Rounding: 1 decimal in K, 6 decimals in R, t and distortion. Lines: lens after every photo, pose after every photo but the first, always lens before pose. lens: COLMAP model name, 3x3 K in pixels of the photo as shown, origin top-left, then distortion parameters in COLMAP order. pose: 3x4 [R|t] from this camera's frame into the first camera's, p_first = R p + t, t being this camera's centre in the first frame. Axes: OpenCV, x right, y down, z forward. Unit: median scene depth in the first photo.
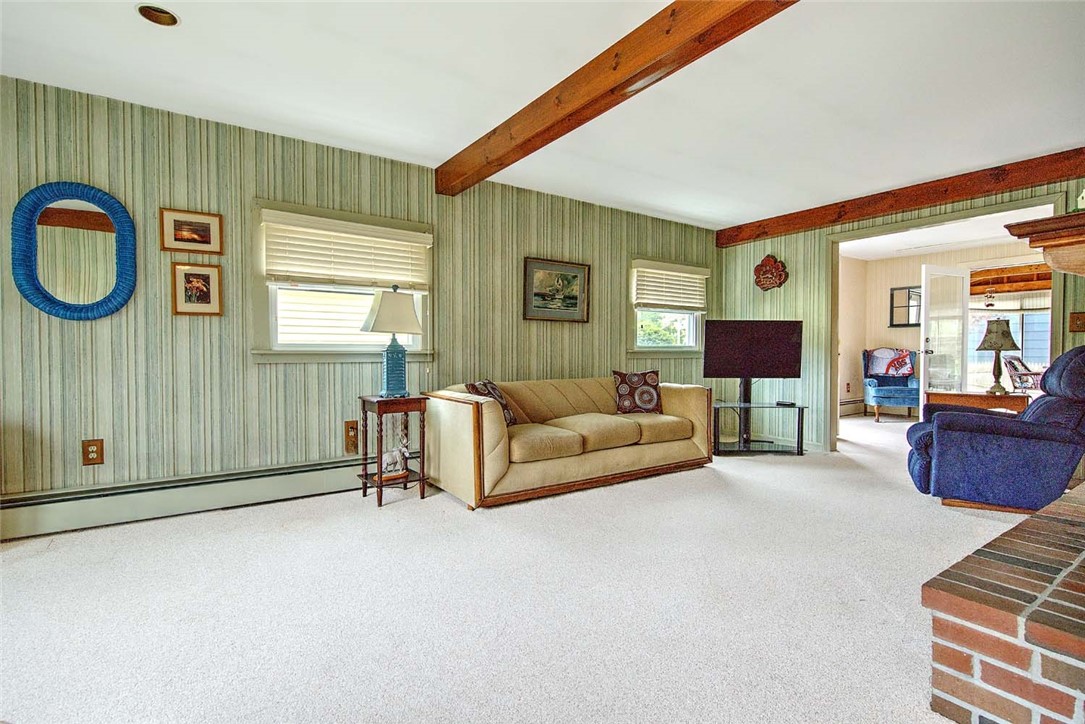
lens RADIAL K [[520.2, 0, 553.2], [0, 520.2, 365.2], [0, 0, 1]] dist [0.011337, -0.005804]
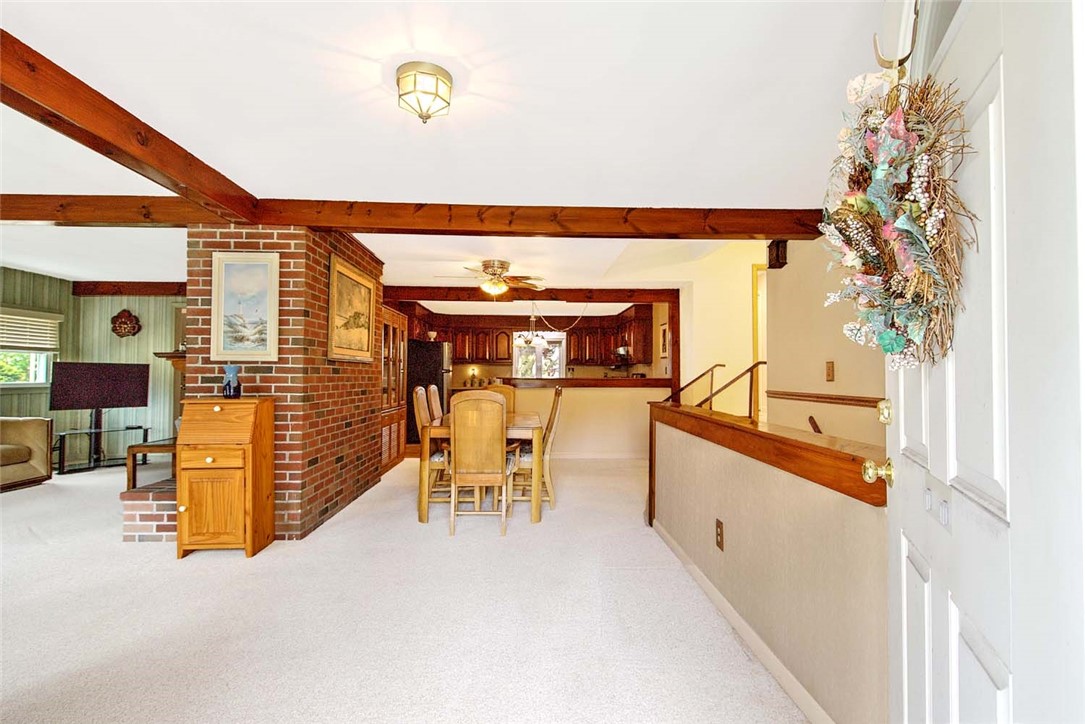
lens RADIAL K [[520.2, 0, 545.6], [0, 520.2, 359.0], [0, 0, 1]] dist [0.011337, -0.005804]
pose [[0.557699, 0.024201, 0.829690, -0.067172], [0.019873, 0.998899, -0.042494, -0.019376], [-0.829805, 0.040187, 0.556605, -0.573331]]
